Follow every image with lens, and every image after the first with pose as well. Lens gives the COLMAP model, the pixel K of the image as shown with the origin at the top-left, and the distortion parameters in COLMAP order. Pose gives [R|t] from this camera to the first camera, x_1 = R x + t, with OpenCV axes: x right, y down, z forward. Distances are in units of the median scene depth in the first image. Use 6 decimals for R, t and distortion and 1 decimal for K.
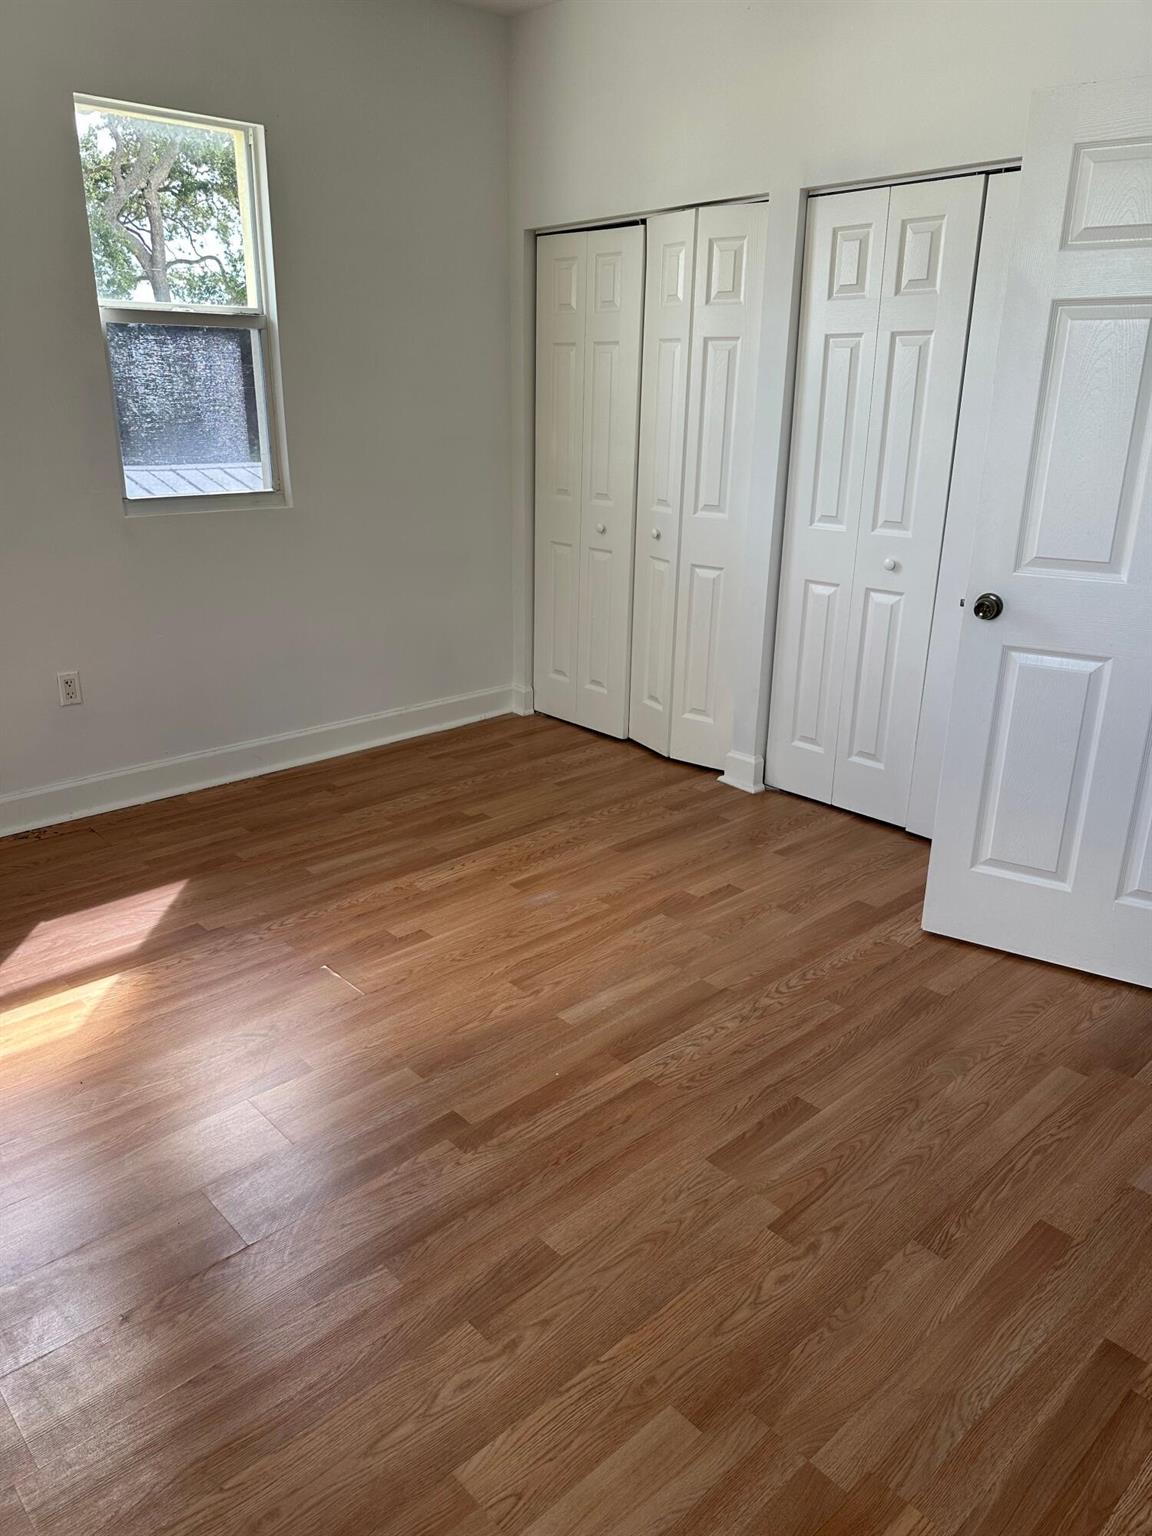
lens RADIAL K [[1086.9, 0, 579.1], [0, 1086.9, 770.4], [0, 0, 1]] dist [-0.002888, -0.001193]
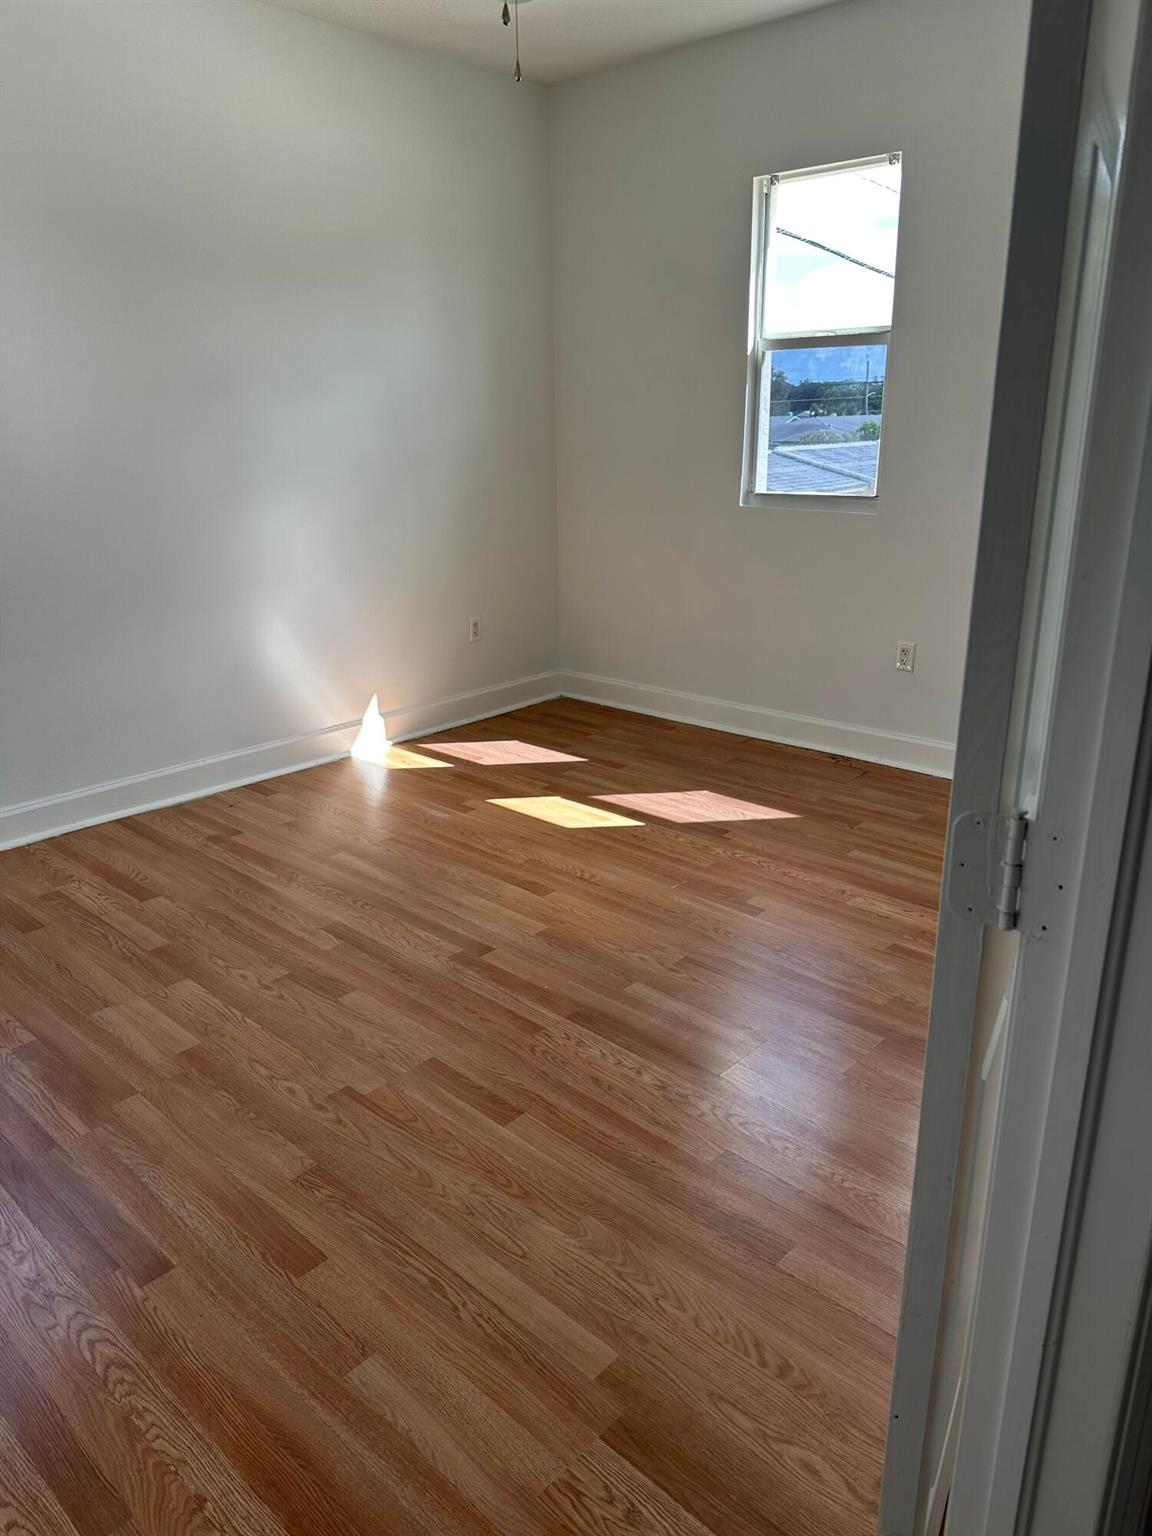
lens RADIAL K [[1086.9, 0, 584.9], [0, 1086.9, 771.7], [0, 0, 1]] dist [-0.002888, -0.001193]
pose [[0.074716, 0.309205, -0.948056, 1.090565], [-0.323114, 0.906929, 0.270327, -0.278115], [0.943406, 0.286132, 0.167671, 0.829796]]
